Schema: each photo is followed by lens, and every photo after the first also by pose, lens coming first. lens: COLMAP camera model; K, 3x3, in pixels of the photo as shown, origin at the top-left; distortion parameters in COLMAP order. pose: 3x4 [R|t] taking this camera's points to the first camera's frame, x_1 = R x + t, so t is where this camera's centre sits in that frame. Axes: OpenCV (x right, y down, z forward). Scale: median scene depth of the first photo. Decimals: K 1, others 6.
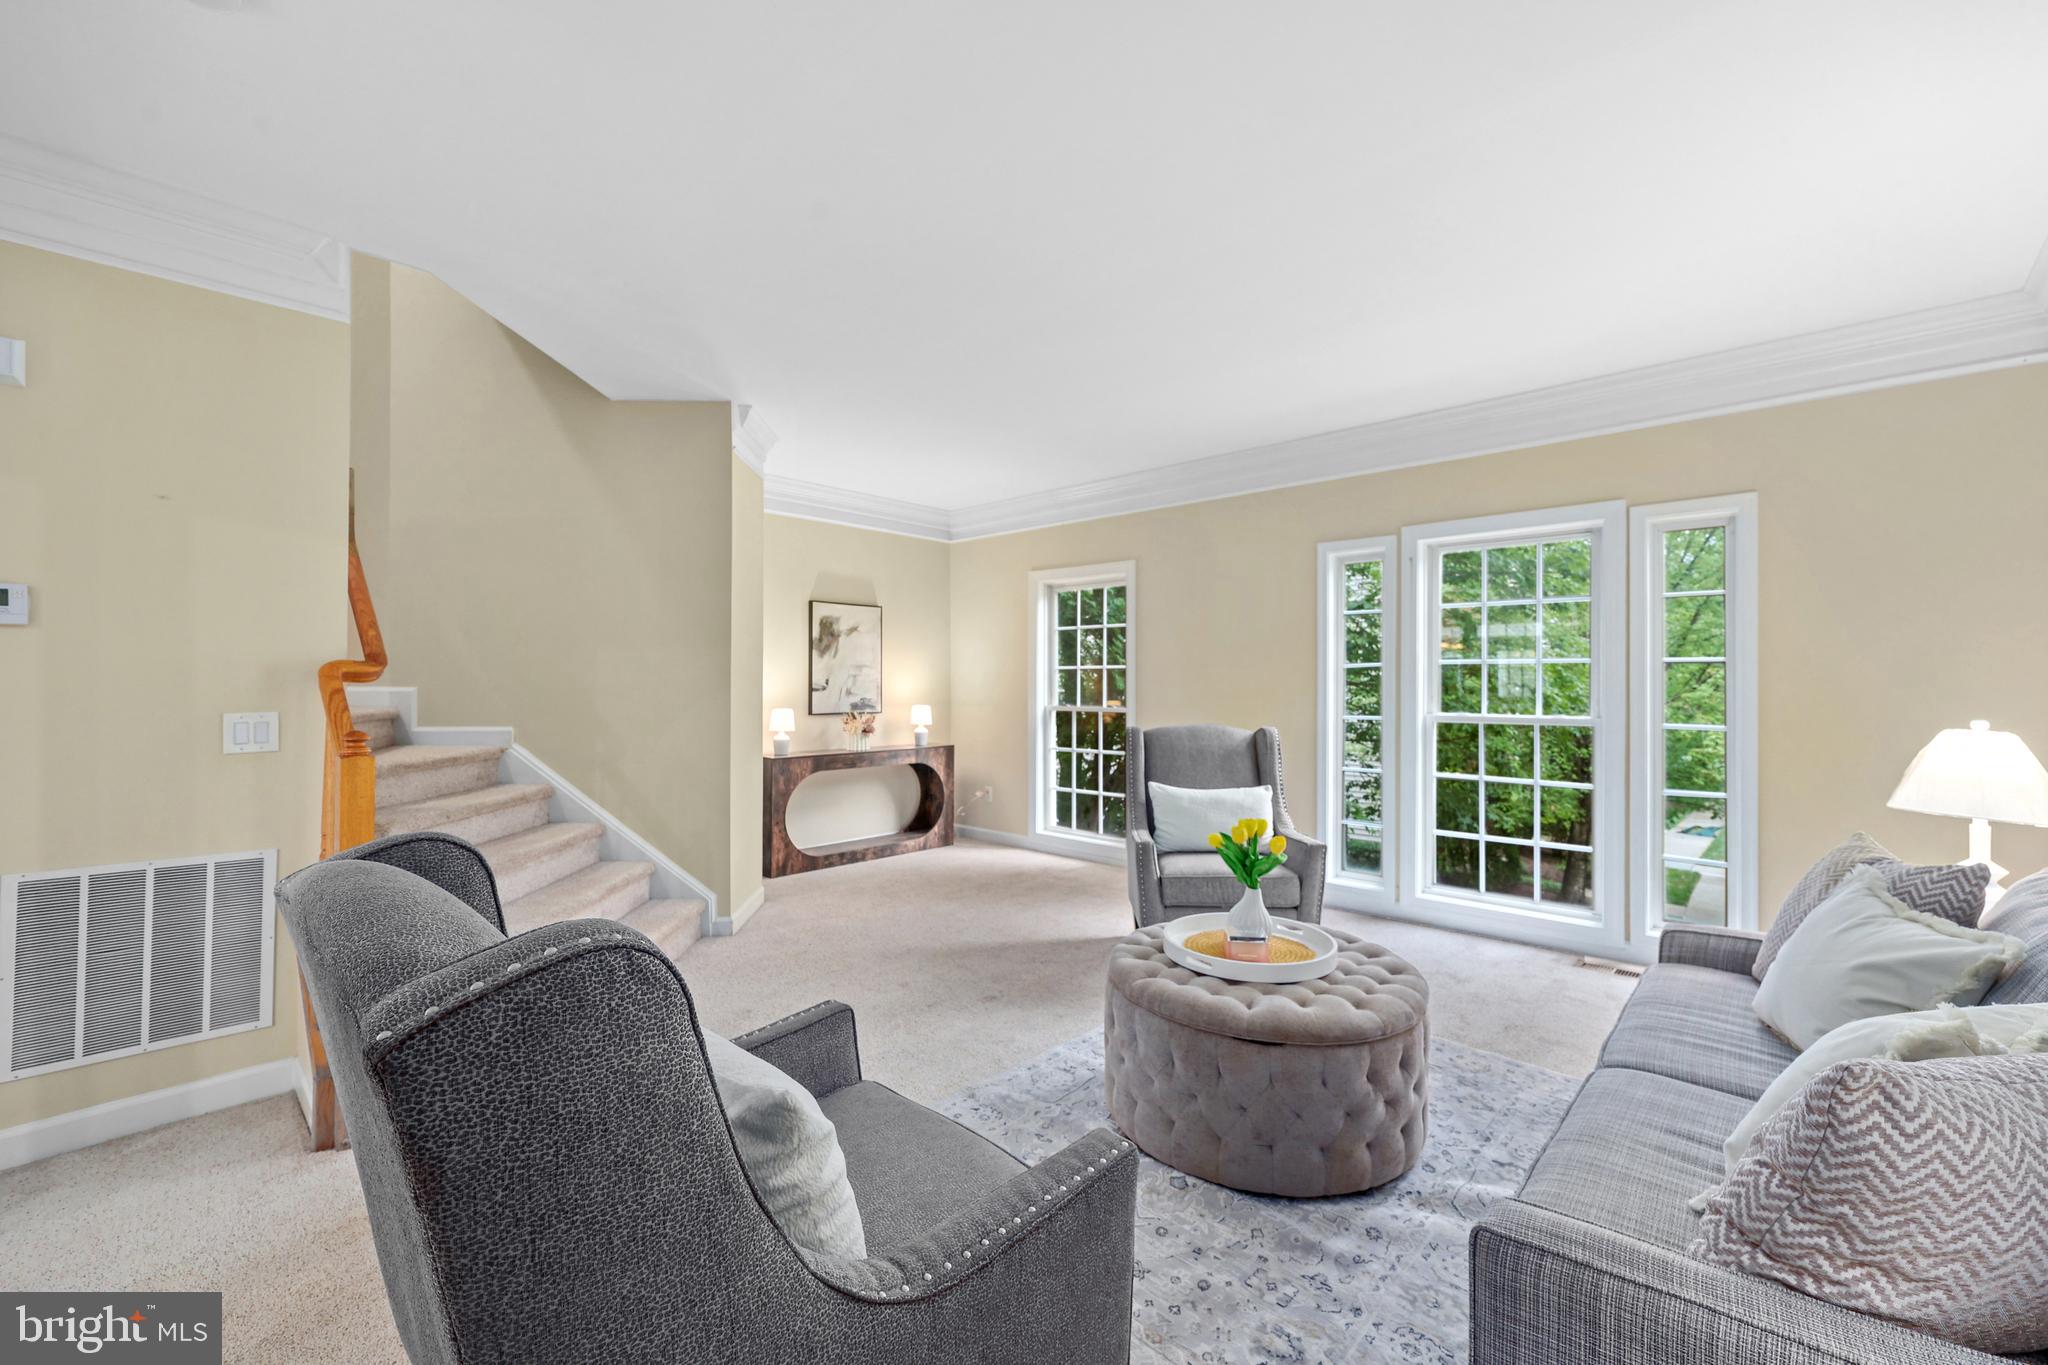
lens RADIAL K [[825.1, 0, 1025.5], [0, 825.1, 677.7], [0, 0, 1]] dist [0.002032, -0.000058]
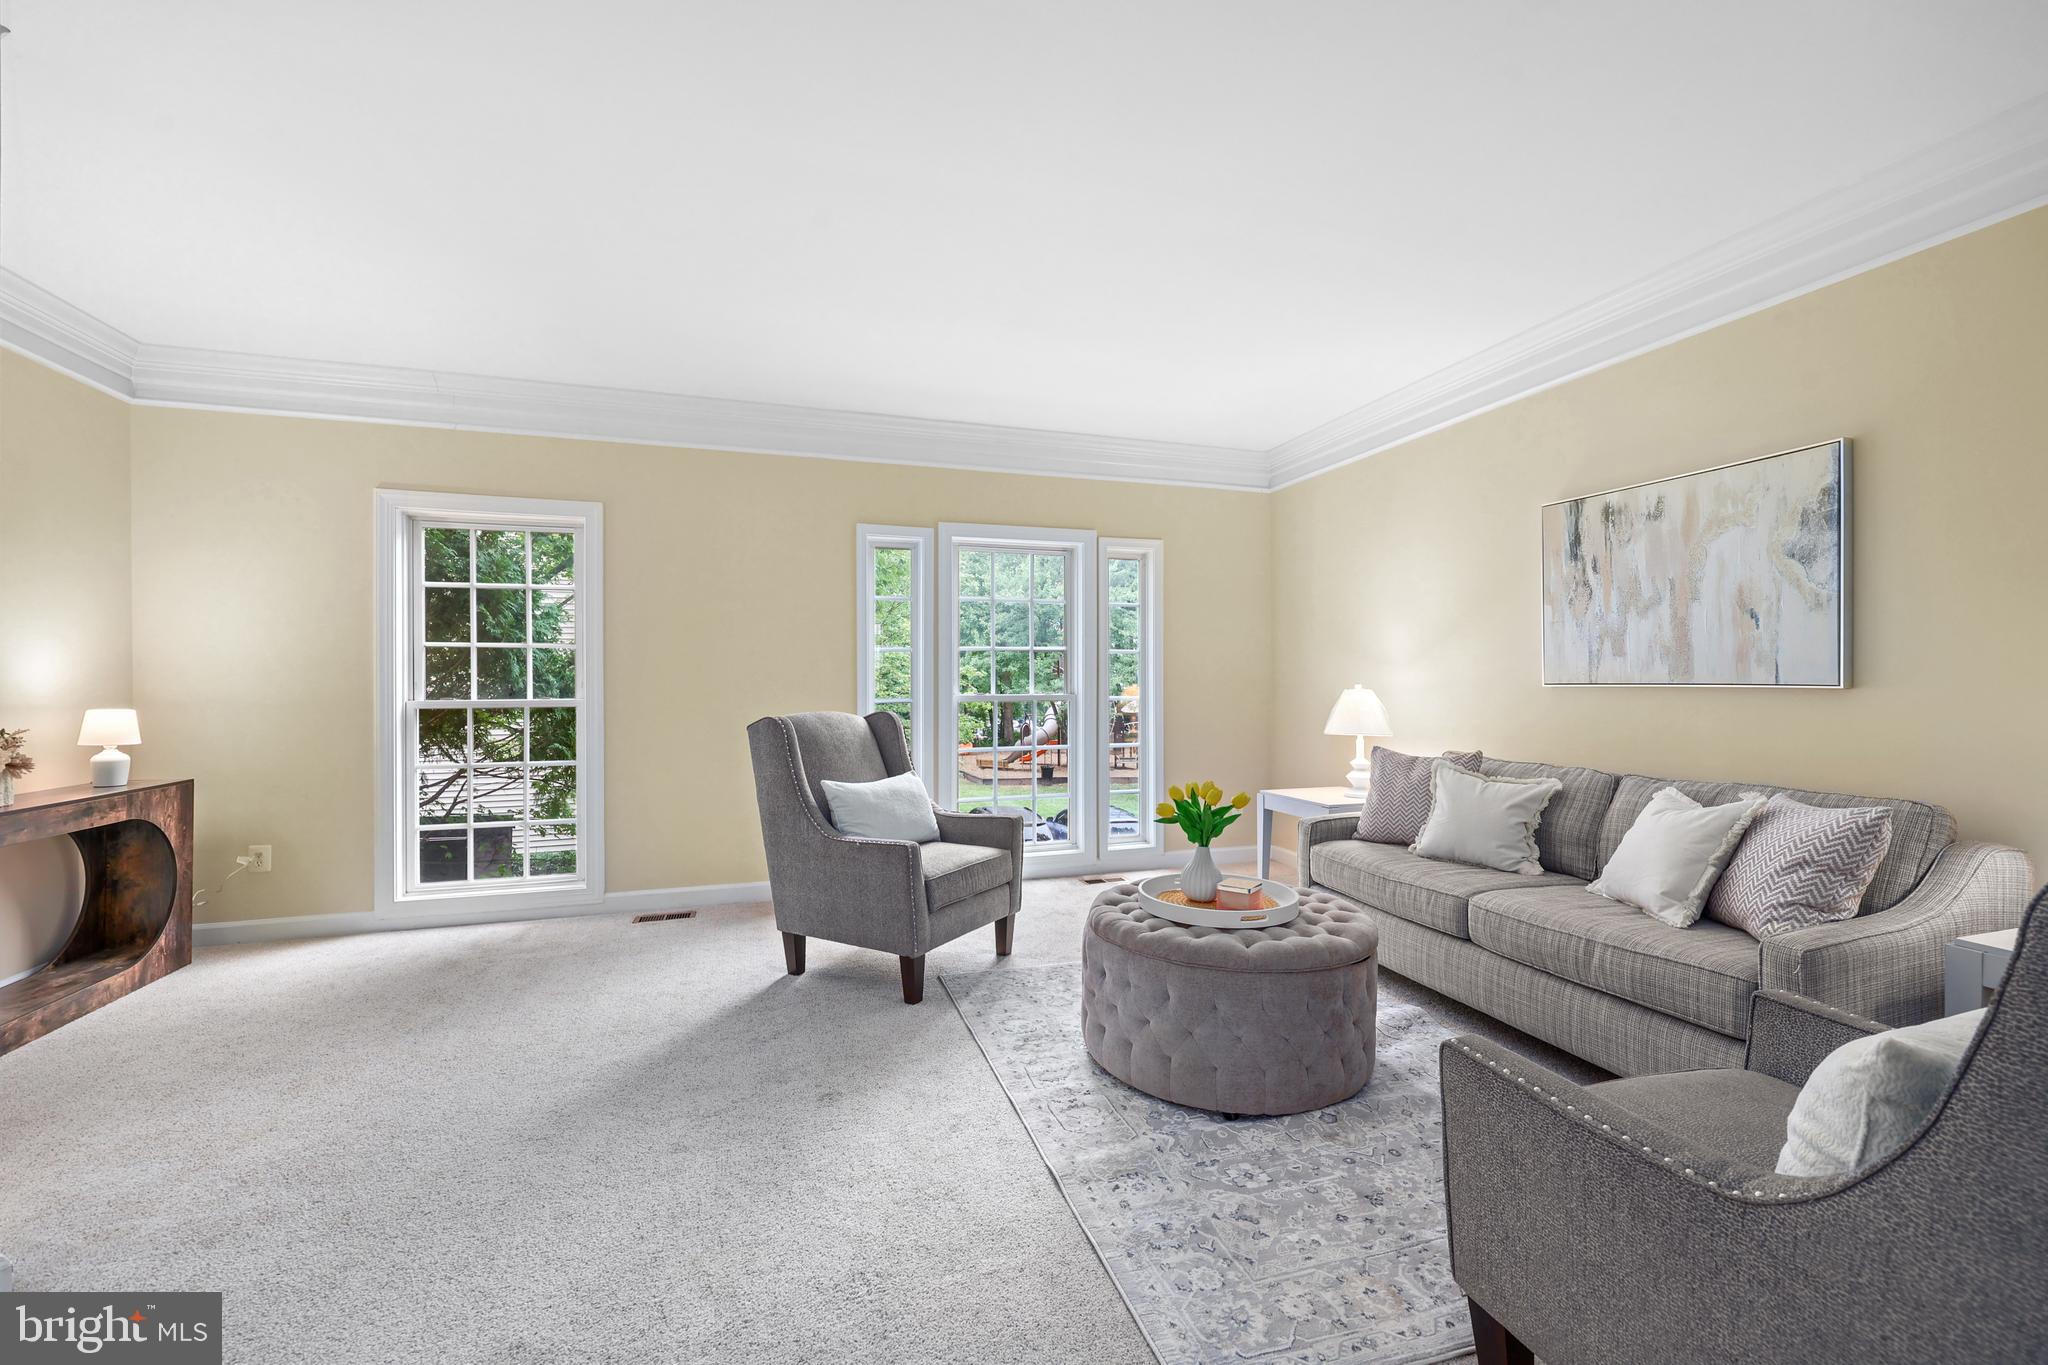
lens RADIAL K [[825.1, 0, 1025.5], [0, 825.1, 677.7], [0, 0, 1]] dist [0.002032, -0.000058]
pose [[0.493710, -0.002061, 0.869624, -0.306286], [-0.001309, 0.999994, 0.003113, 0.012881], [-0.869626, -0.002675, 0.493704, 0.266788]]
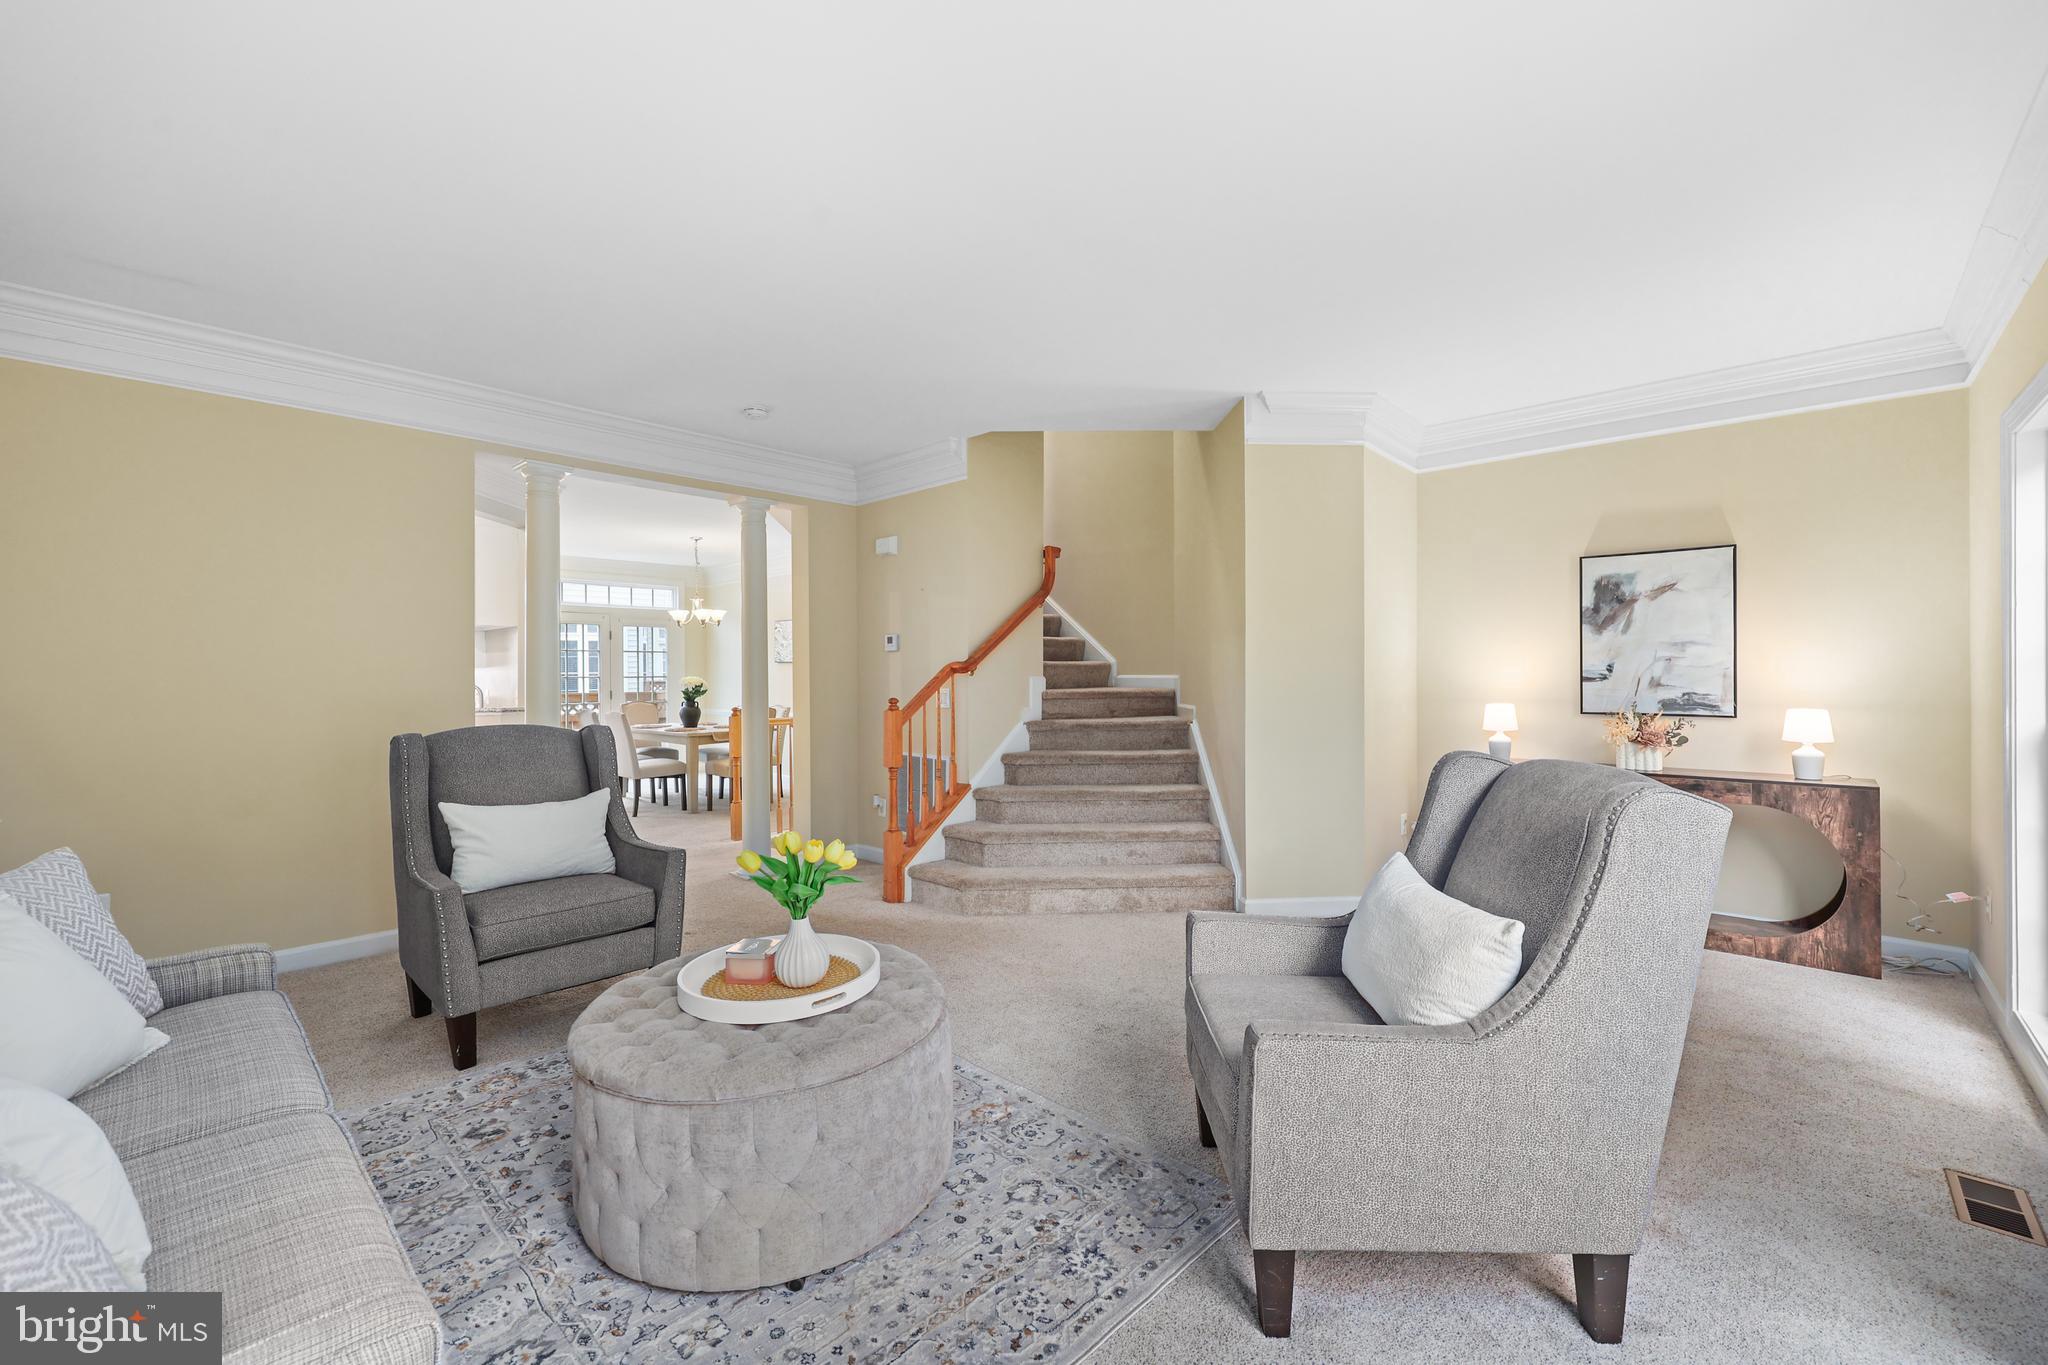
lens RADIAL K [[825.1, 0, 1025.5], [0, 825.1, 677.7], [0, 0, 1]] dist [0.002032, -0.000058]
pose [[-0.003204, 0.000307, -0.999995, 0.459589], [0.007564, 0.999971, 0.000283, 0.009095], [0.999966, -0.007563, -0.003206, 0.494542]]
